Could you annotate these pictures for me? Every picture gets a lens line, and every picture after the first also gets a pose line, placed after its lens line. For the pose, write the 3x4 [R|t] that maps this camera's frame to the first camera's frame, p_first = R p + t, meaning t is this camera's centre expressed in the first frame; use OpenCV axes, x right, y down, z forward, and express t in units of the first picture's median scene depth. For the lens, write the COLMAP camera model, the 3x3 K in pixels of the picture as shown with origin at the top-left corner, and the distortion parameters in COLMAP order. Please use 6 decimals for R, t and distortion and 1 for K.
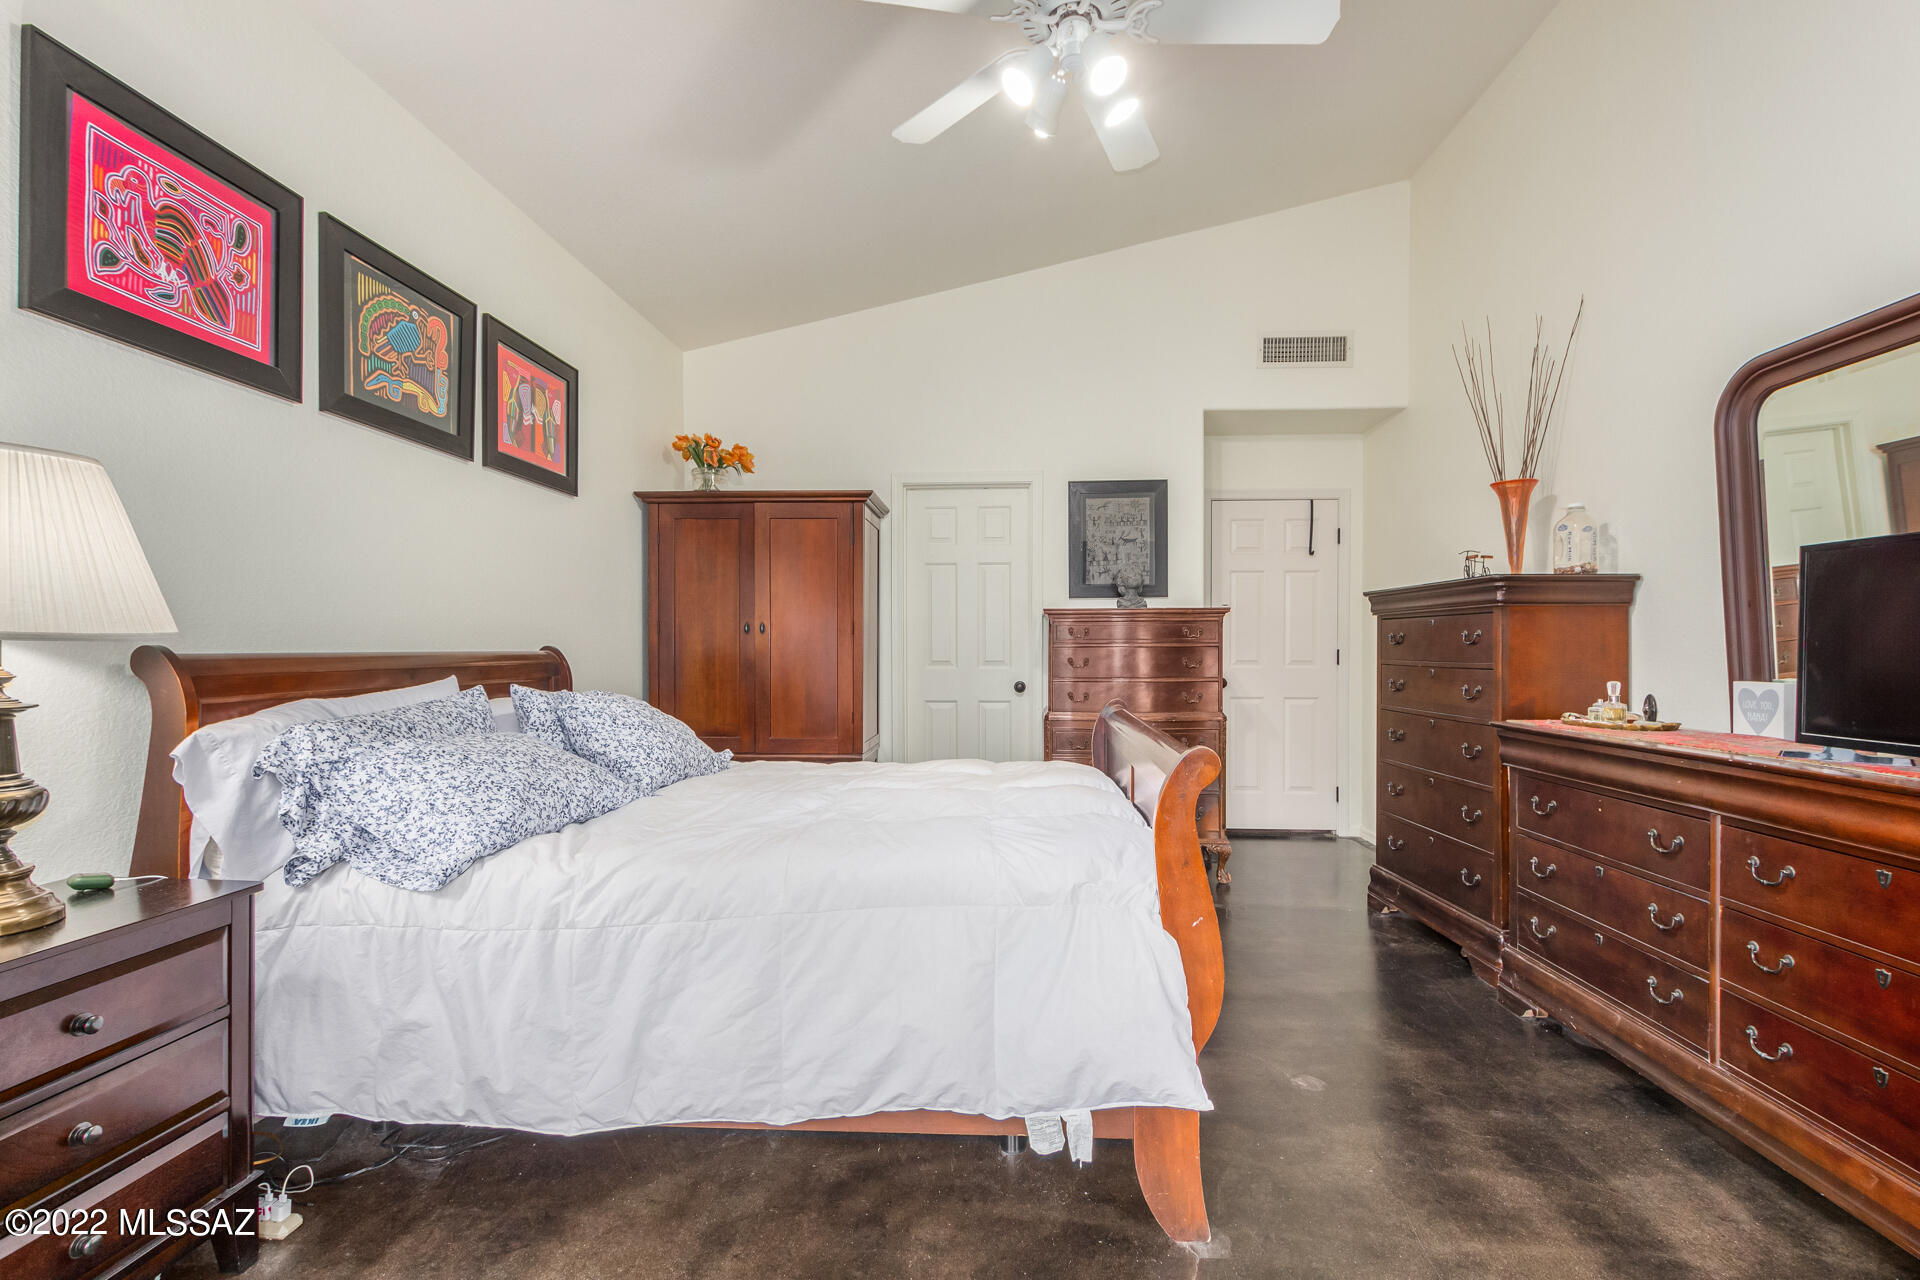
lens RADIAL K [[889.6, 0, 962.9], [0, 889.6, 637.1], [0, 0, 1]] dist [0.027790, 0.000111]
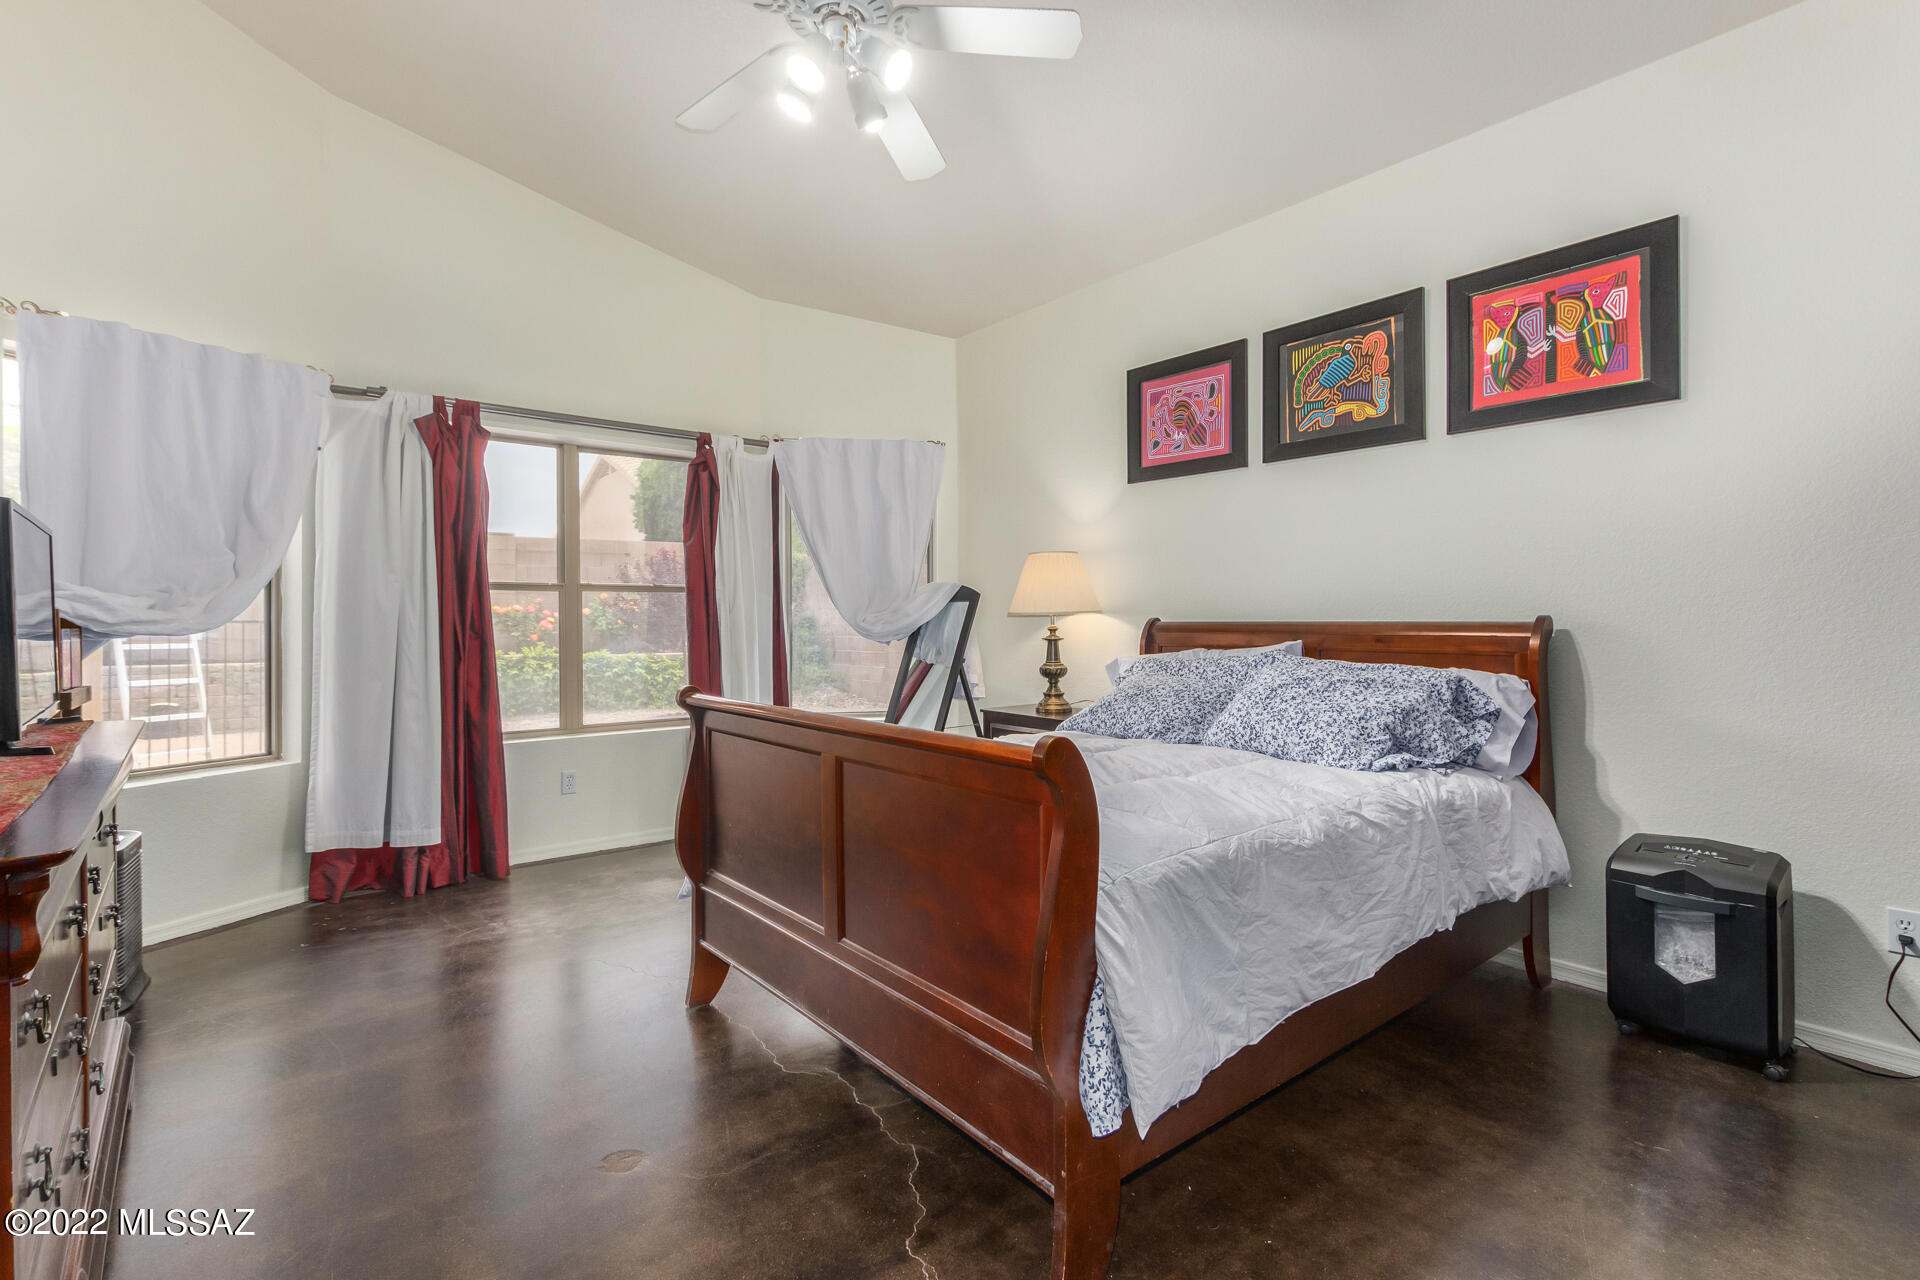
lens RADIAL K [[889.6, 0, 962.3], [0, 889.6, 627.3], [0, 0, 1]] dist [0.027790, 0.000111]
pose [[-0.727265, 0.003169, -0.686350, 0.729802], [0.007755, 0.999963, -0.003600, 0.027862], [0.686313, -0.007941, -0.727263, 1.829976]]
